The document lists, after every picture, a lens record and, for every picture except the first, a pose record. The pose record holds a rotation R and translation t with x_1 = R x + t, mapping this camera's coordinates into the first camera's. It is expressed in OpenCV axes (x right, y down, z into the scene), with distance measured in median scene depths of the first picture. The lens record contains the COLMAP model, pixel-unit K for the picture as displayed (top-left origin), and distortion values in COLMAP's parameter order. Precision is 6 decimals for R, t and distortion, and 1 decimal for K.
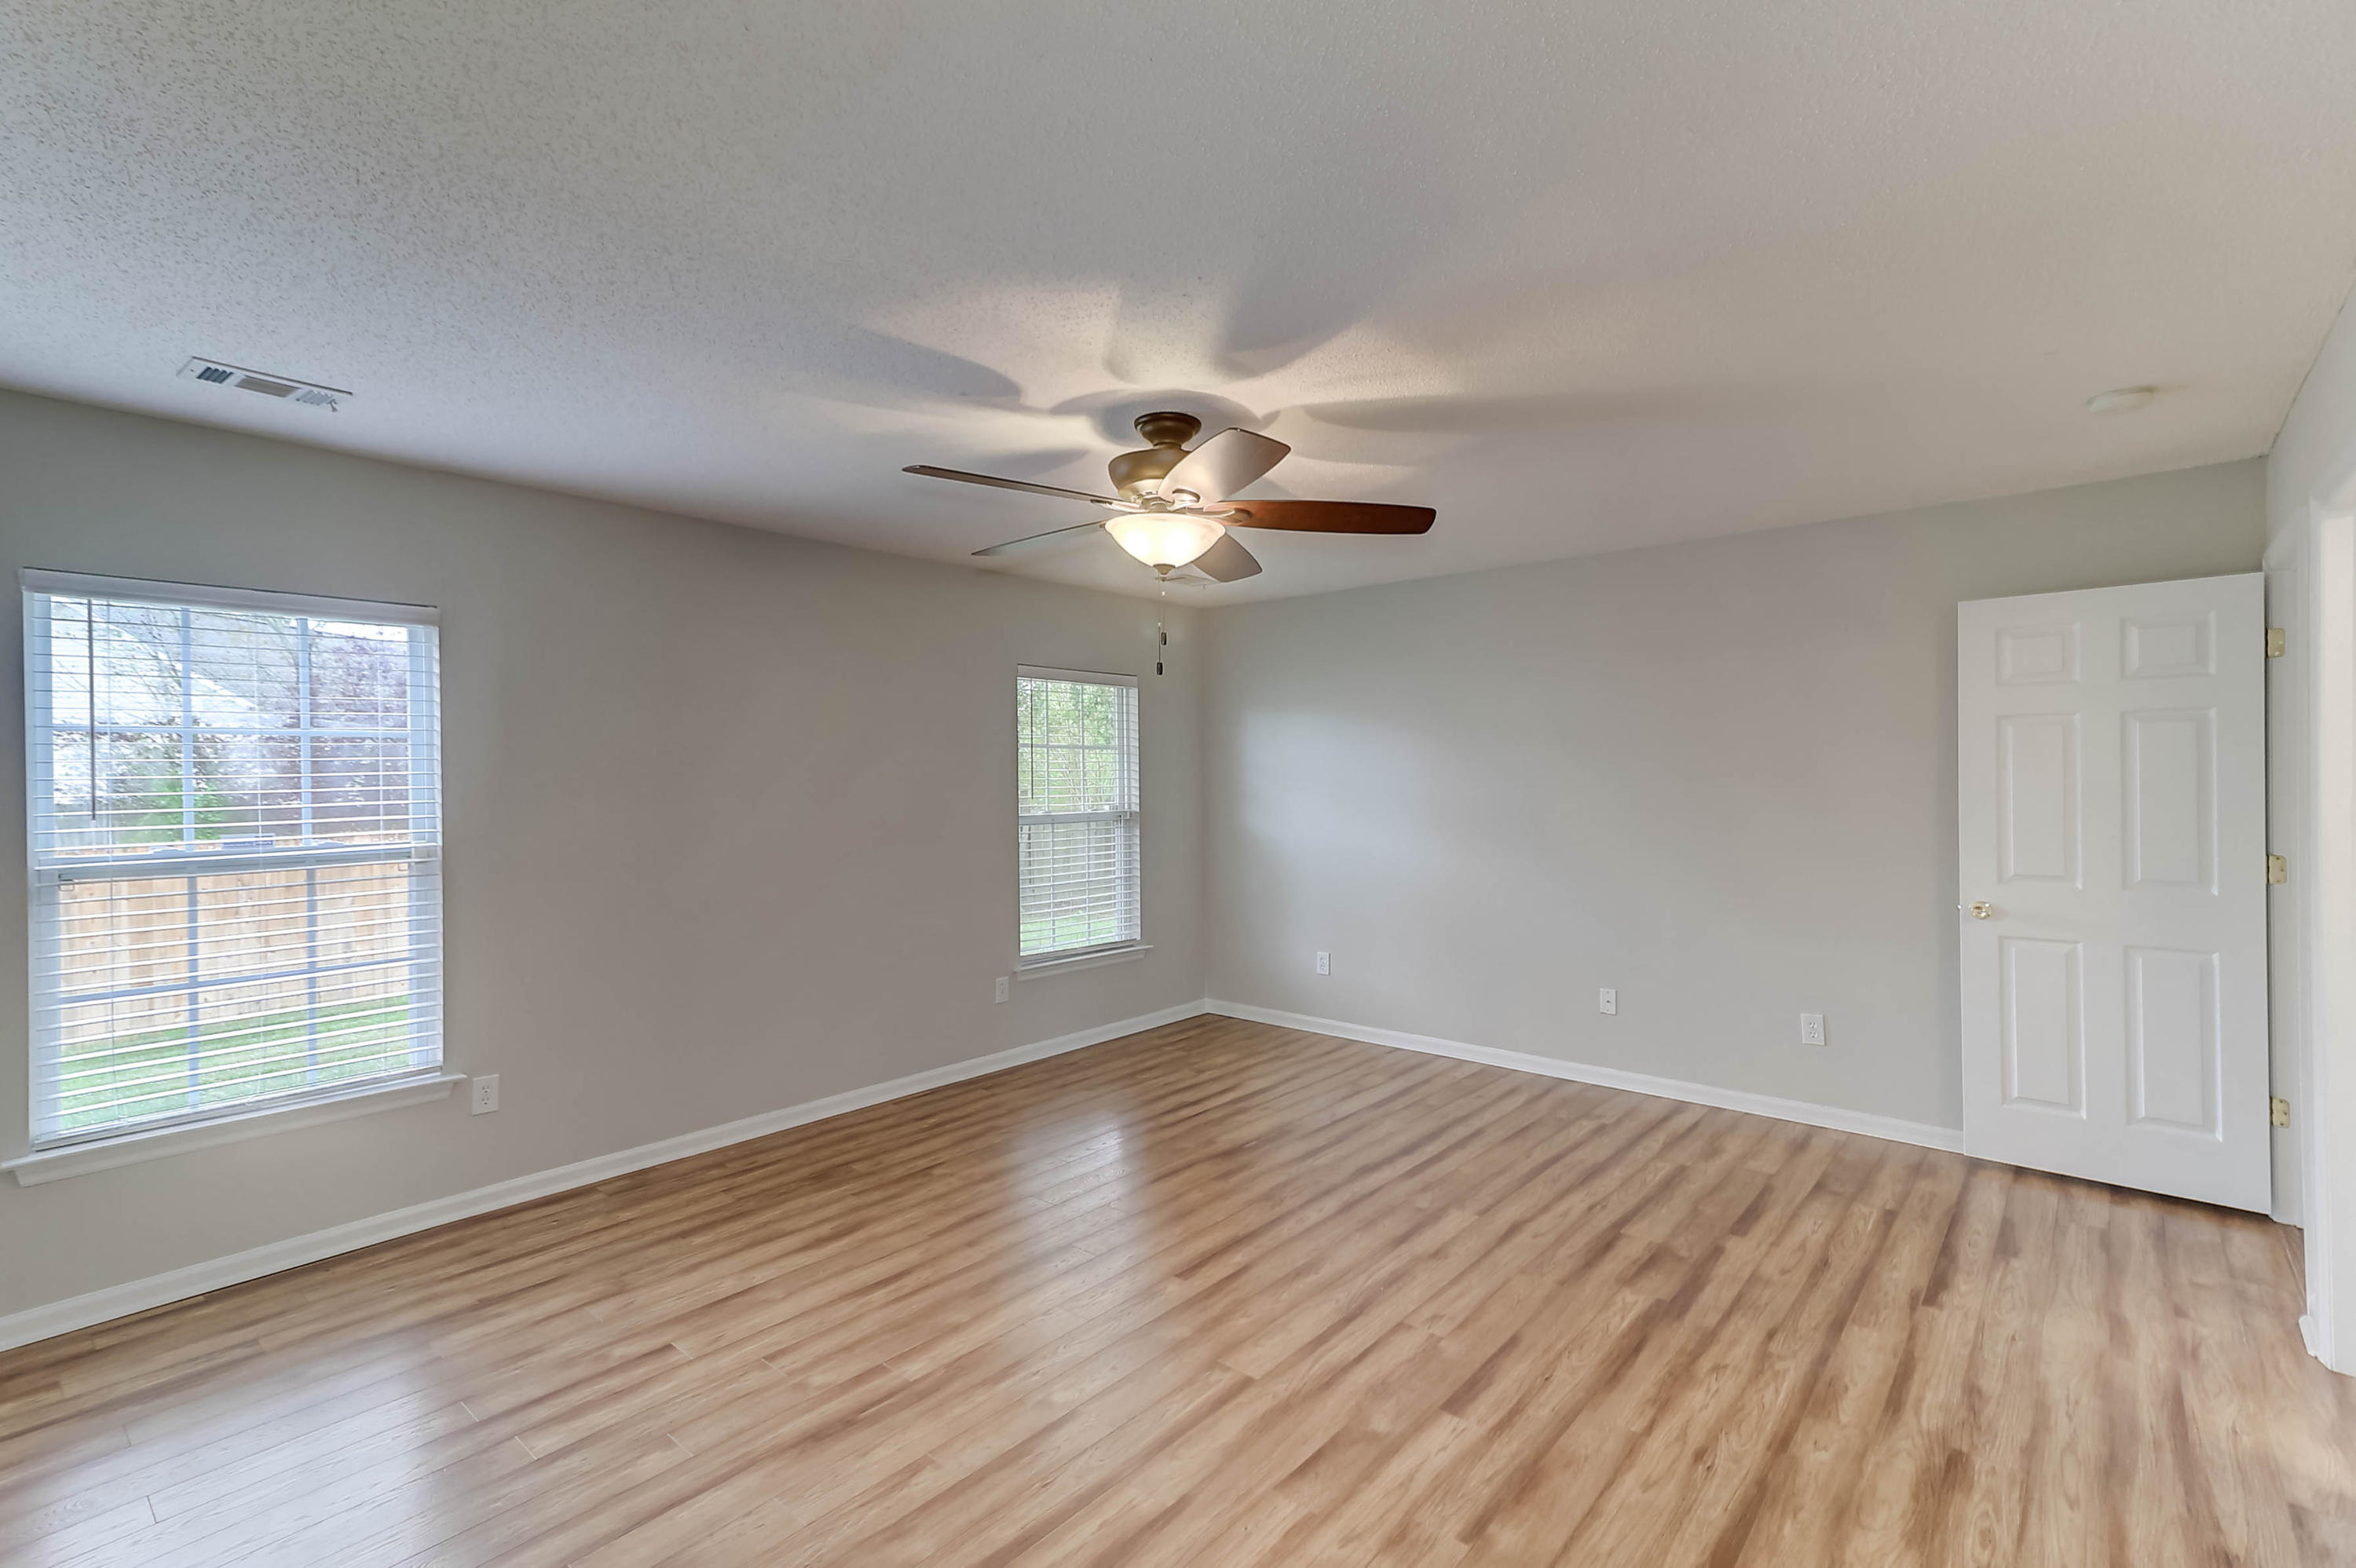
lens RADIAL K [[1068.1, 0, 1168.6], [0, 1068.1, 778.5], [0, 0, 1]] dist [0.027387, -0.000986]
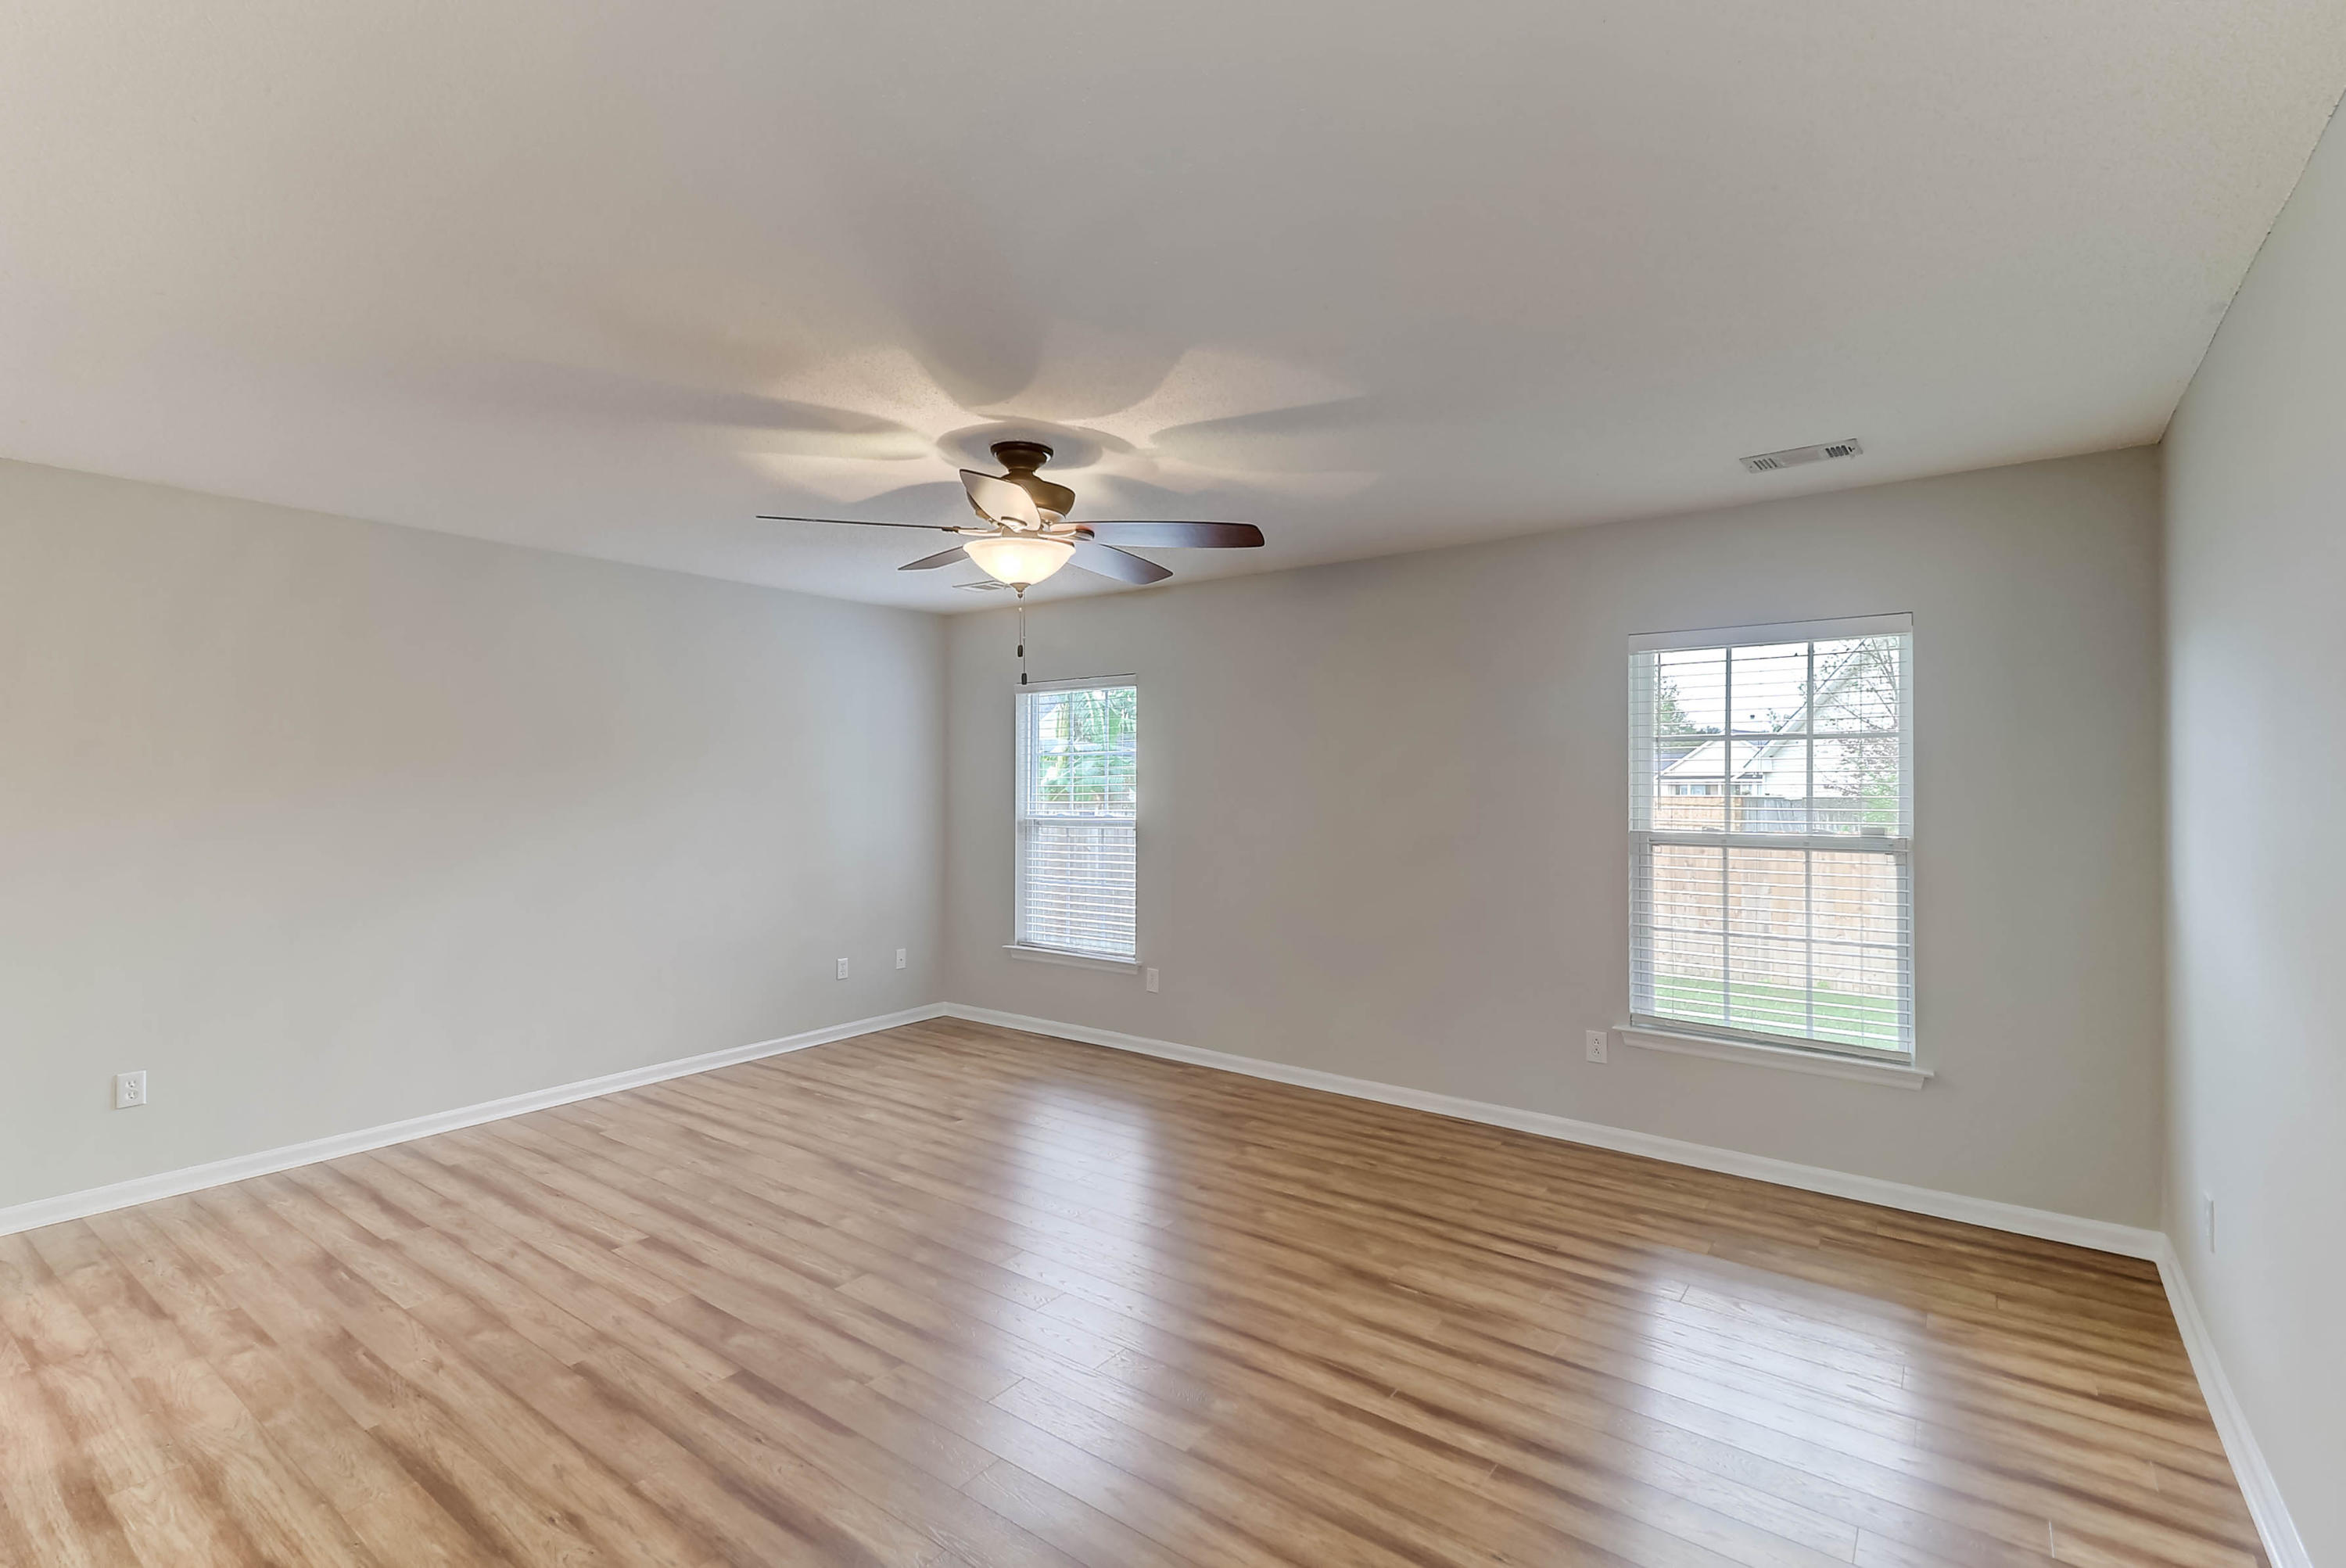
lens RADIAL K [[1066.1, 0, 1159.7], [0, 1066.1, 774.0], [0, 0, 1]] dist [0.026753, -0.000019]
pose [[0.068149, 0.000649, -0.997675, 1.073997], [-0.006462, 0.999979, 0.000209, -0.008482], [0.997654, 0.006432, 0.068151, 1.064101]]
